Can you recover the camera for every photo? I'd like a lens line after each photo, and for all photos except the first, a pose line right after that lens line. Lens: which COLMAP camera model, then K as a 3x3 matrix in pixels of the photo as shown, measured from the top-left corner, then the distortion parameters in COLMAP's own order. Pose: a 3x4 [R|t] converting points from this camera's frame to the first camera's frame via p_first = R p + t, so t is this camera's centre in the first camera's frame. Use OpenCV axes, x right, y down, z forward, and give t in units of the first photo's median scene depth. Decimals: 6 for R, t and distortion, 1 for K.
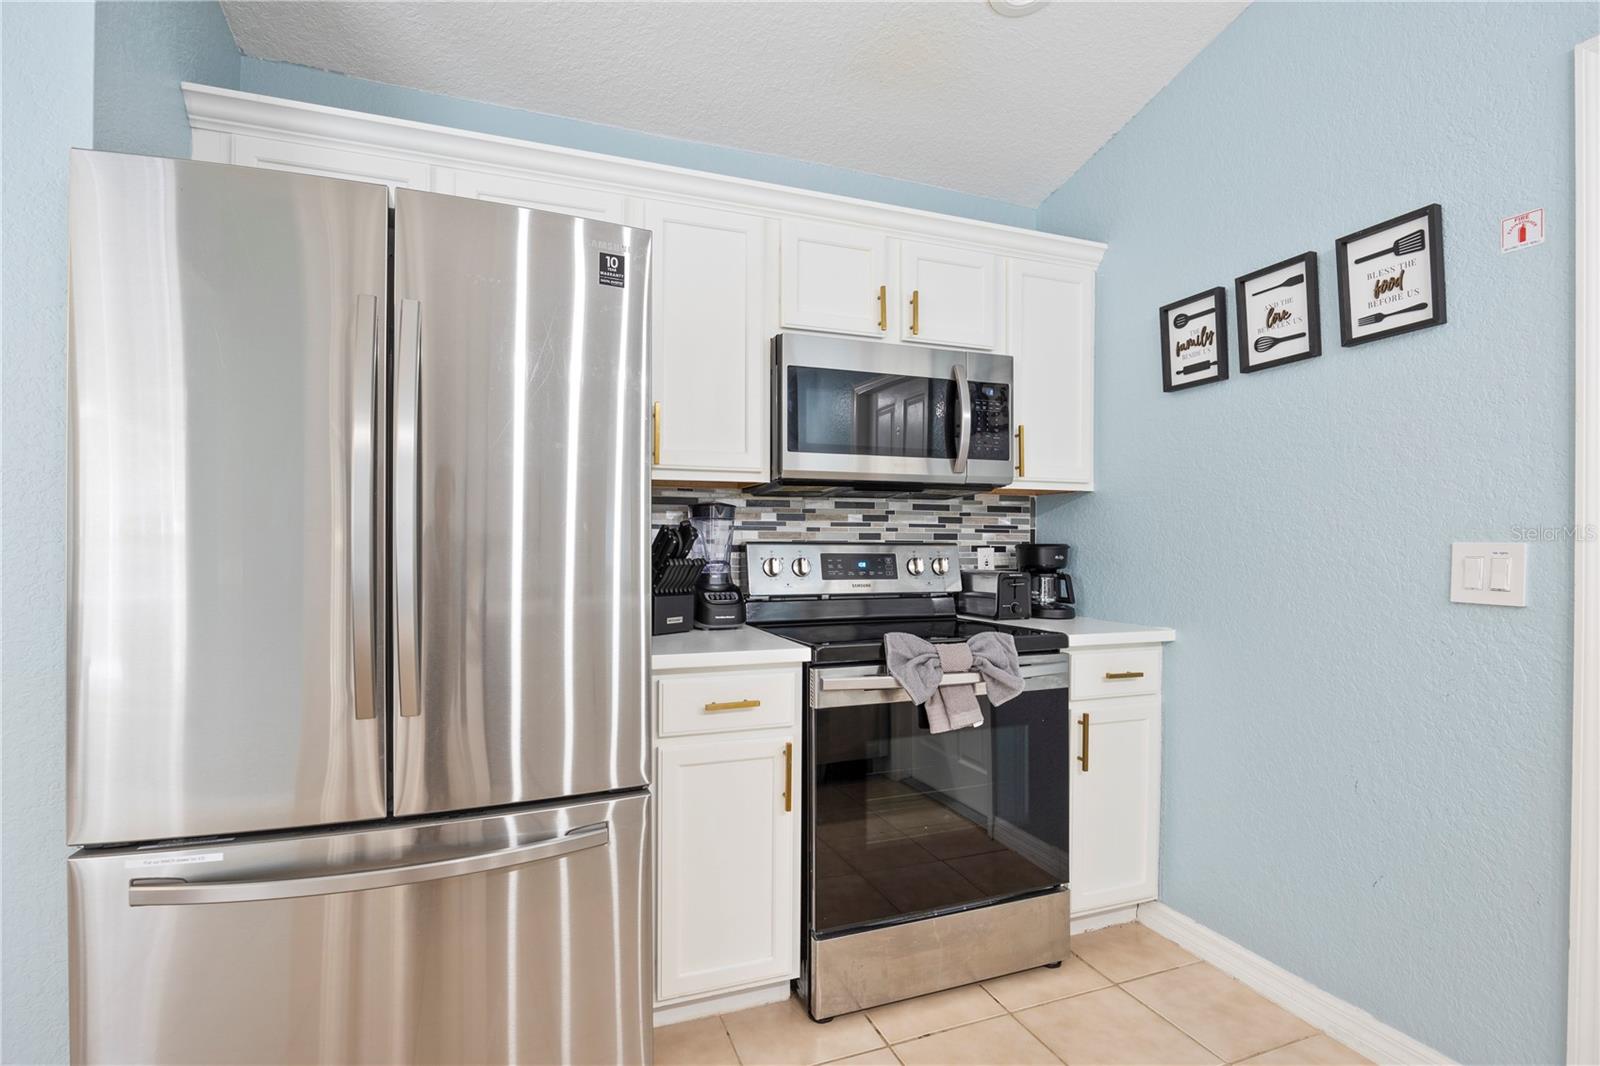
lens RADIAL K [[765.4, 0, 810.1], [0, 765.4, 539.3], [0, 0, 1]] dist [-0.001669, -0.000272]
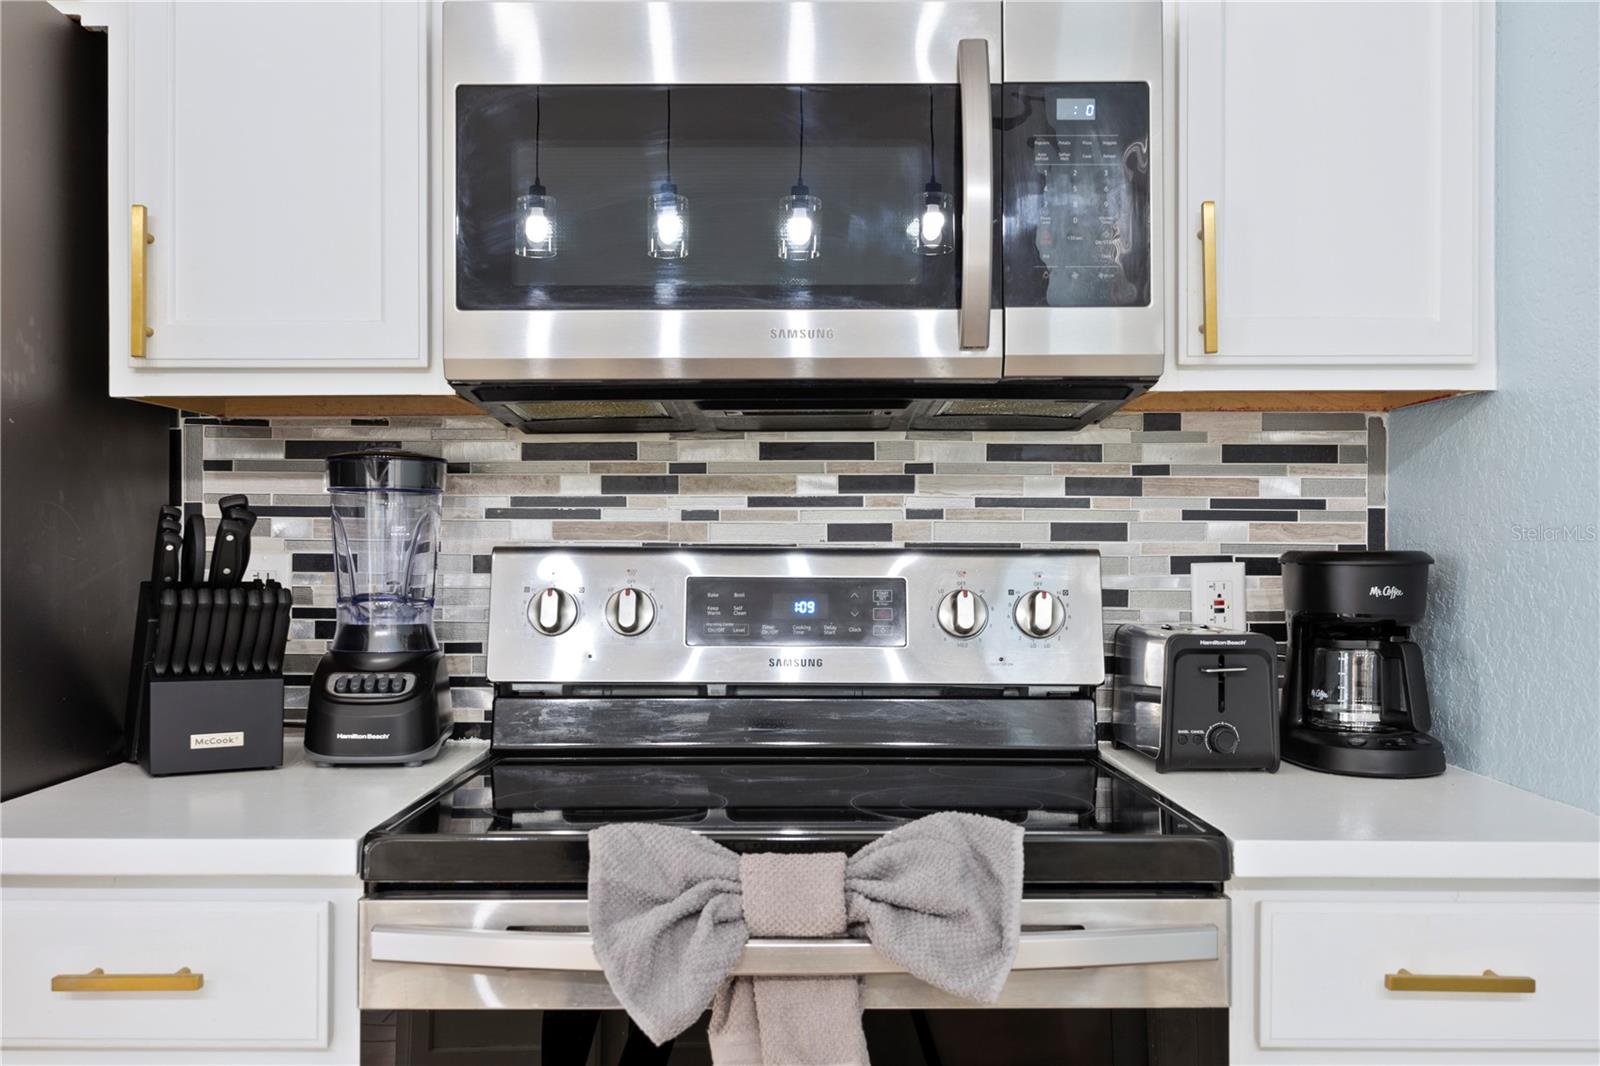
lens RADIAL K [[1525.3, 0, 800.0], [0, 1525.3, 533.0], [0, 0, 1]] dist [-0.001476, -0.002646]
pose [[0.932583, -0.005578, -0.360913, 0.344652], [0.003405, 0.999972, -0.006657, 0.001646], [0.360940, 0.004979, 0.932576, 0.302463]]
